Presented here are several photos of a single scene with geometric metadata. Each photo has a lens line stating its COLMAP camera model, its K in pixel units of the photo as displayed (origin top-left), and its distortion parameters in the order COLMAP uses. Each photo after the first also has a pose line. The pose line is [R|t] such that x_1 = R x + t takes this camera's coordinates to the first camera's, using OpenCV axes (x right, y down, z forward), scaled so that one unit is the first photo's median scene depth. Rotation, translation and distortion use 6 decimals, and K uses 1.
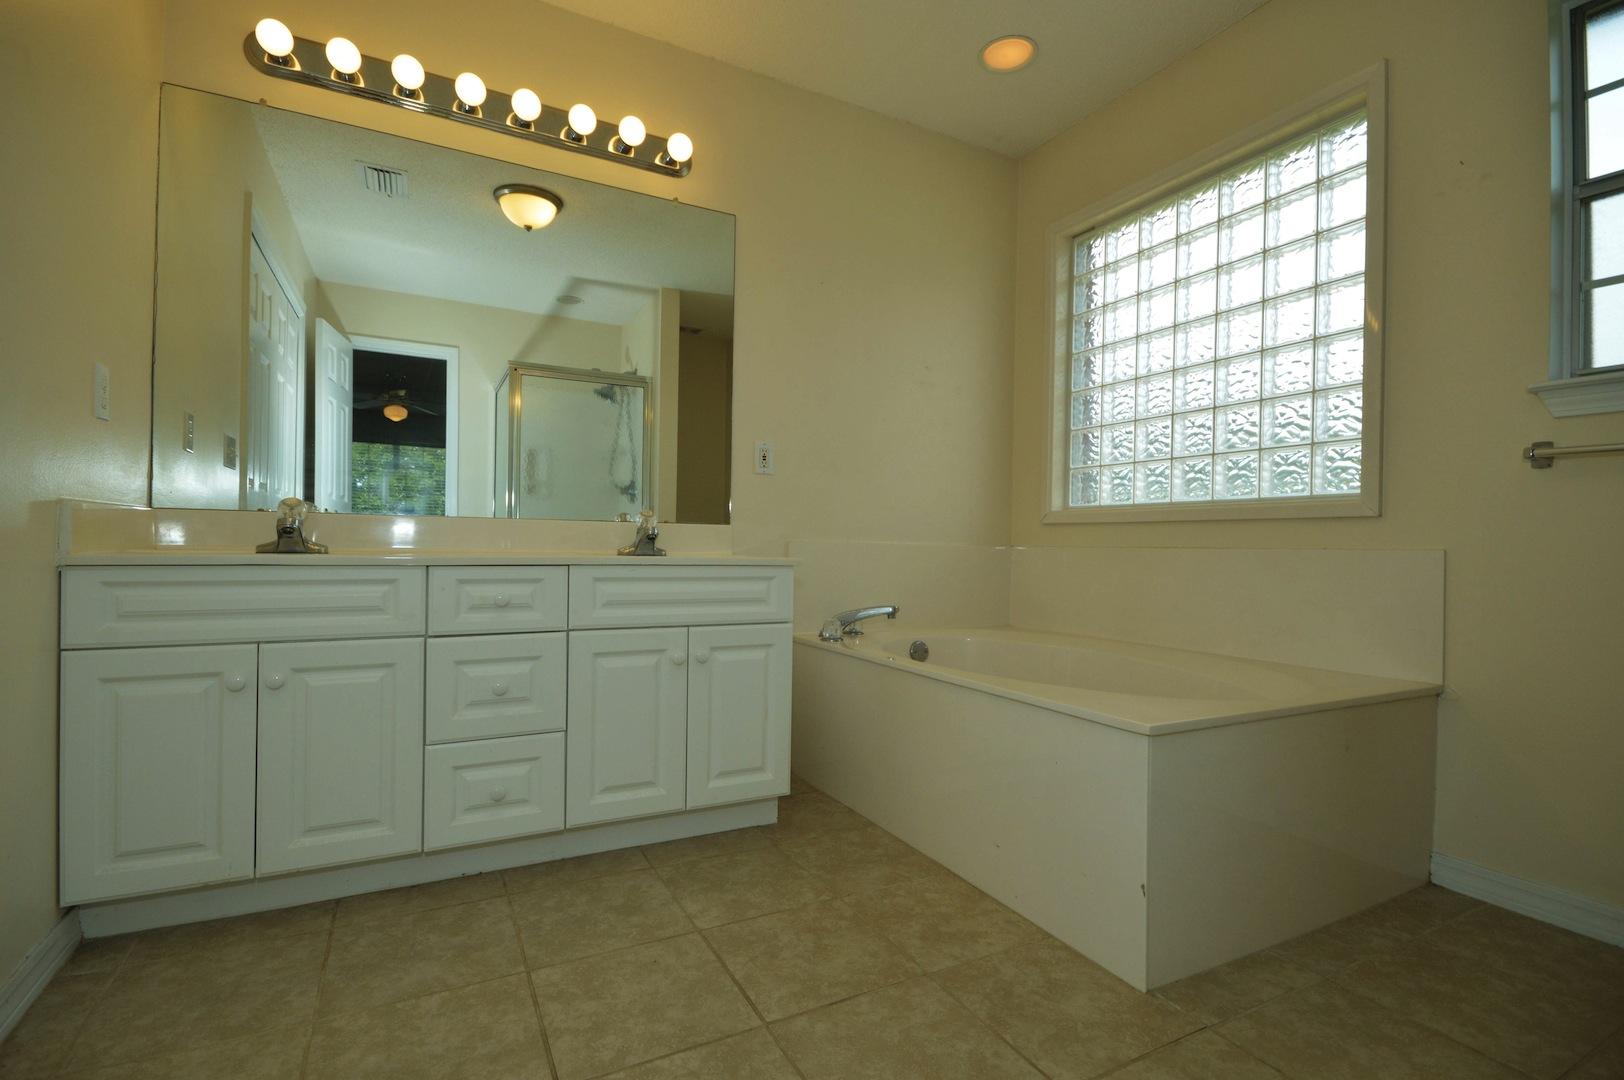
lens RADIAL K [[735.5, 0, 811.3], [0, 735.5, 548.5], [0, 0, 1]] dist [0.008963, -0.010337]
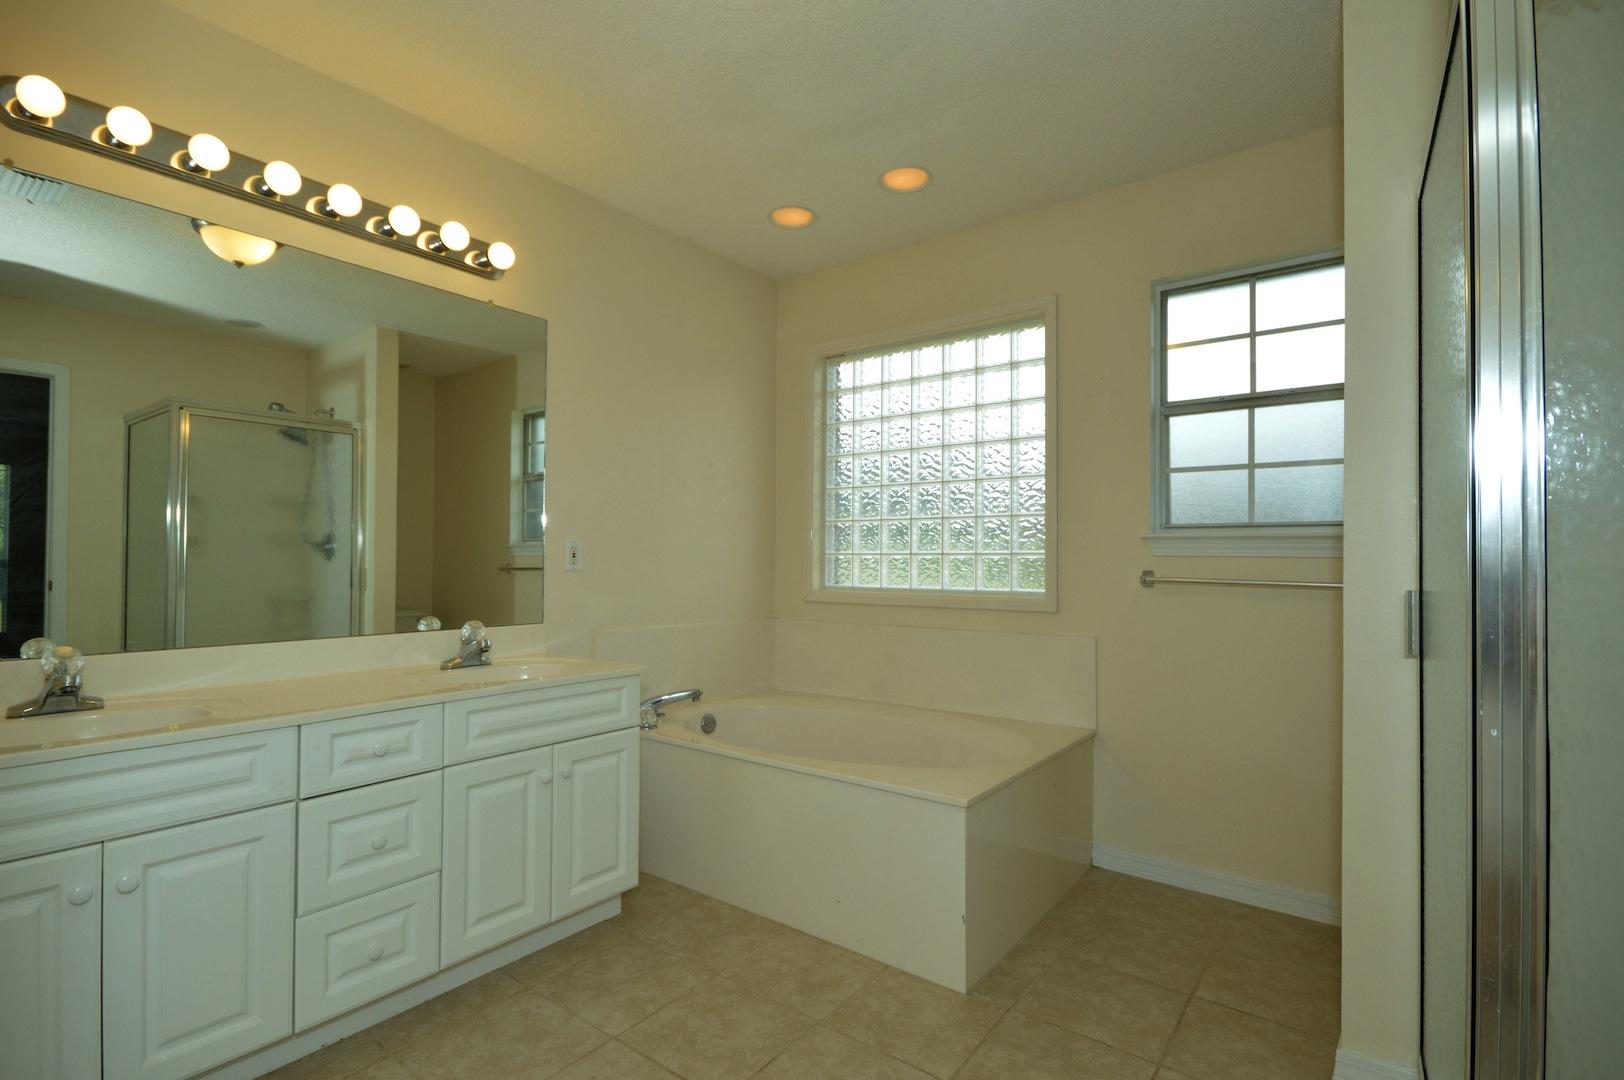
lens RADIAL K [[745.1, 0, 805.4], [0, 745.1, 552.7], [0, 0, 1]] dist [0.010884, -0.010763]
pose [[0.907475, -0.005461, 0.420070, -0.317114], [0.011605, 0.999860, -0.012073, -0.166958], [-0.419945, 0.015831, 0.907411, -0.127122]]
